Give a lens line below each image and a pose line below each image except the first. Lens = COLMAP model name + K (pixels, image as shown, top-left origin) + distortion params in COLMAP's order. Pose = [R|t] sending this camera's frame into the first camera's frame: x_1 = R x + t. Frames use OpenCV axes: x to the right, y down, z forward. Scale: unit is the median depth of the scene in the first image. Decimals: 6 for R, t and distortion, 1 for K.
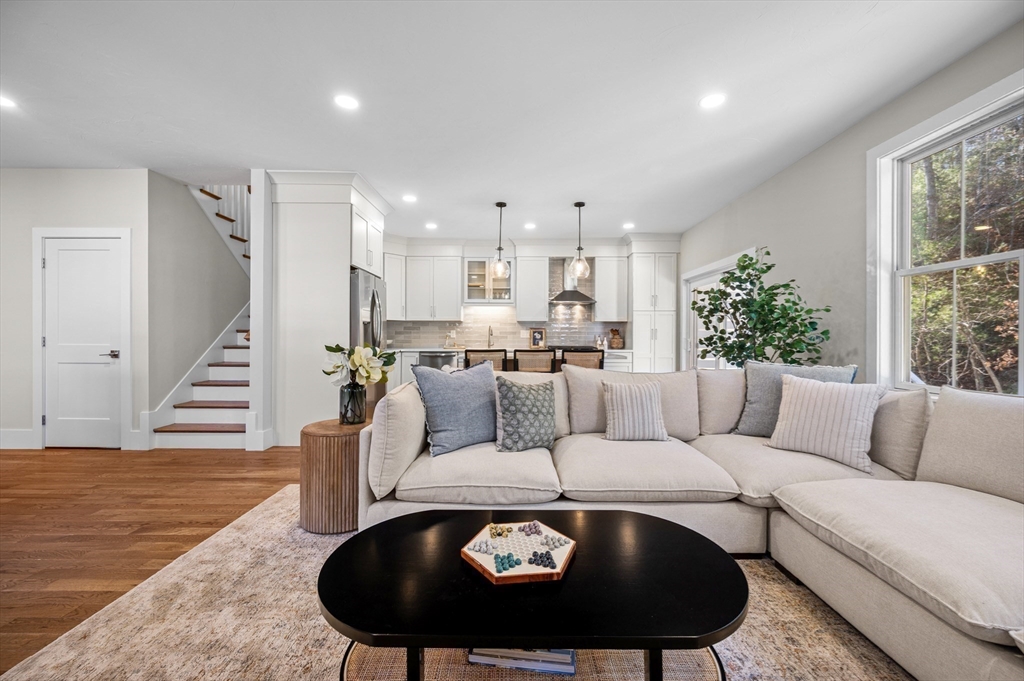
lens RADIAL K [[404.3, 0, 514.7], [0, 404.3, 339.8], [0, 0, 1]] dist [-0.000178, -0.000038]
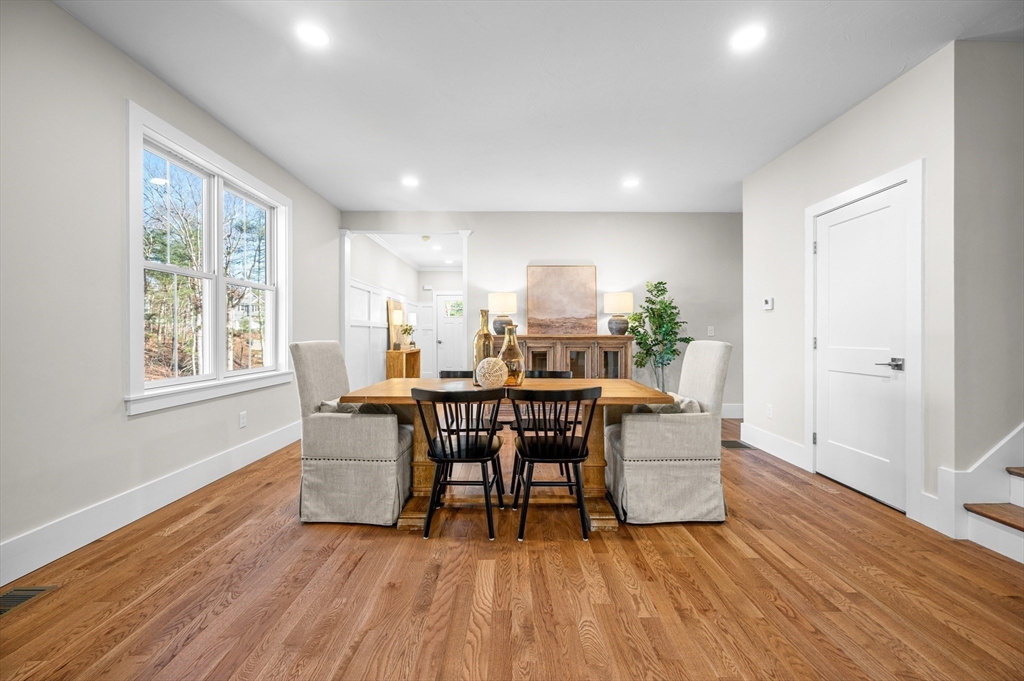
lens RADIAL K [[408.5, 0, 513.2], [0, 408.5, 335.5], [0, 0, 1]] dist [-0.000325, 0.000156]
pose [[0.013225, -0.003582, -0.999906, -0.277117], [-0.007109, 0.999968, -0.003677, -0.002499], [0.999887, 0.007157, 0.013199, 0.303319]]
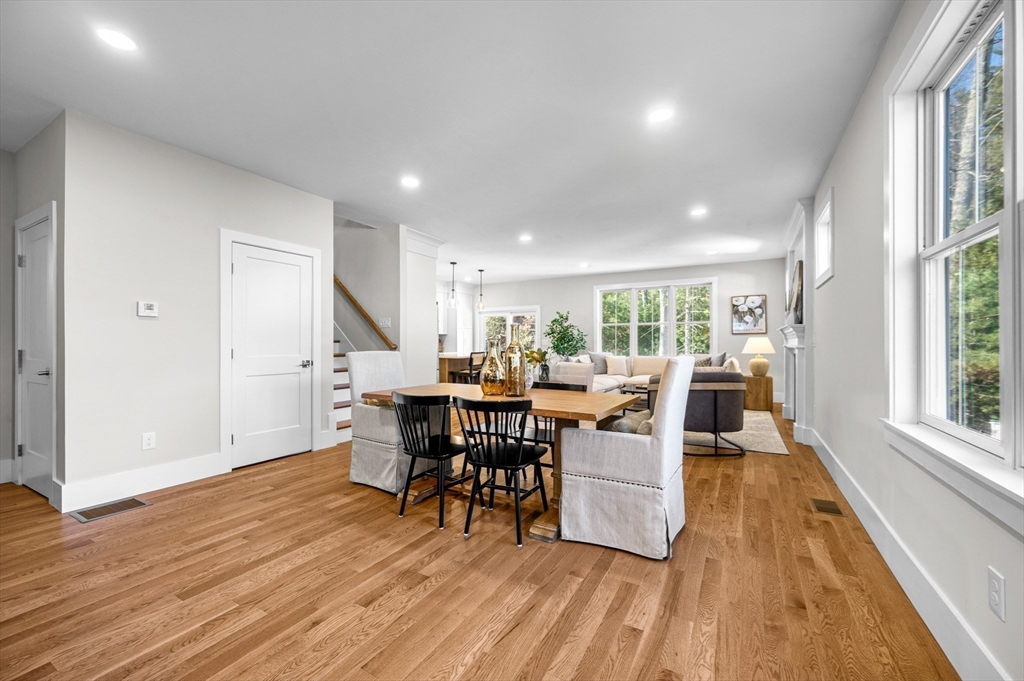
lens RADIAL K [[407.4, 0, 519.5], [0, 407.4, 342.3], [0, 0, 1]] dist [-0.000298, -0.000077]
pose [[0.479315, -0.003371, 0.877636, -1.345740], [0.008574, 0.999963, -0.000842, -0.012626], [-0.877601, 0.007929, 0.479327, -0.015450]]
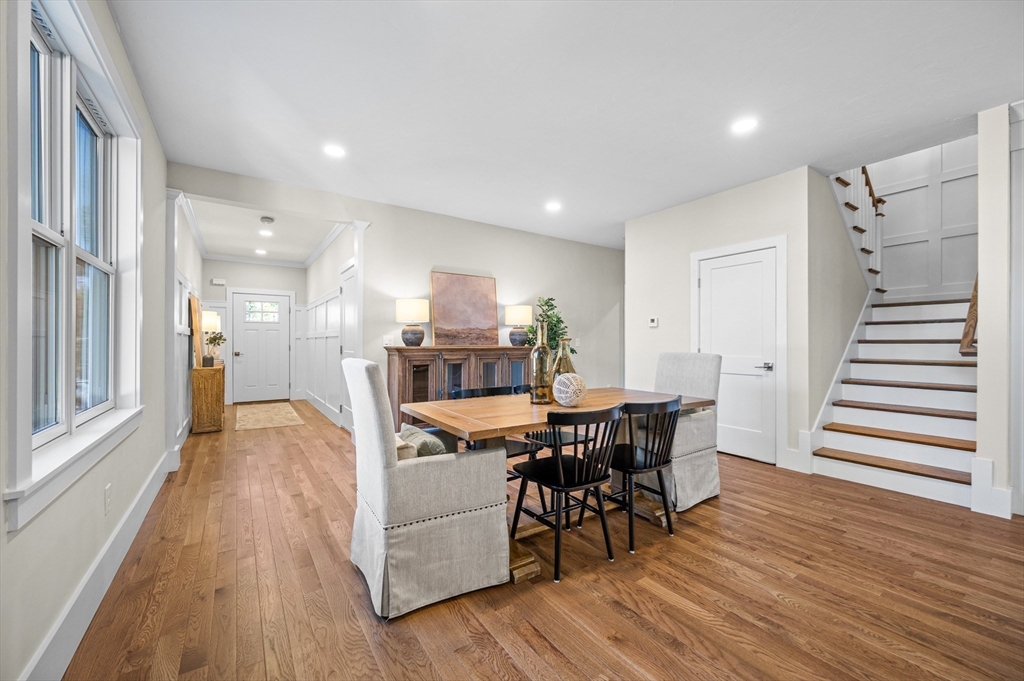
lens RADIAL K [[405.7, 0, 514.7], [0, 405.7, 344.2], [0, 0, 1]] dist [-0.001438, -0.000060]
pose [[0.573233, -0.002156, -0.819390, -0.432385], [-0.004875, 0.999970, -0.006042, -0.007849], [0.819378, 0.007458, 0.573205, -0.052673]]
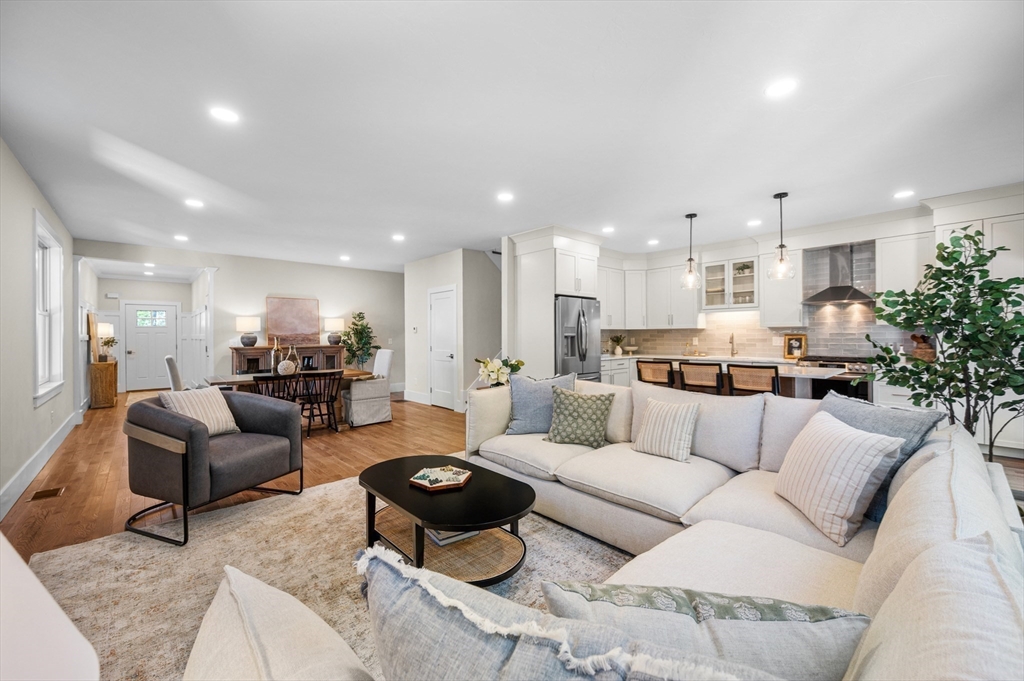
lens RADIAL K [[413.1, 0, 516.9], [0, 413.1, 335.8], [0, 0, 1]] dist [-0.000401, 0.000127]
pose [[0.677409, -0.008455, -0.735558, 0.423820], [0.004395, 0.999963, -0.007446, -0.031249], [0.735593, 0.001811, 0.677421, -0.009129]]
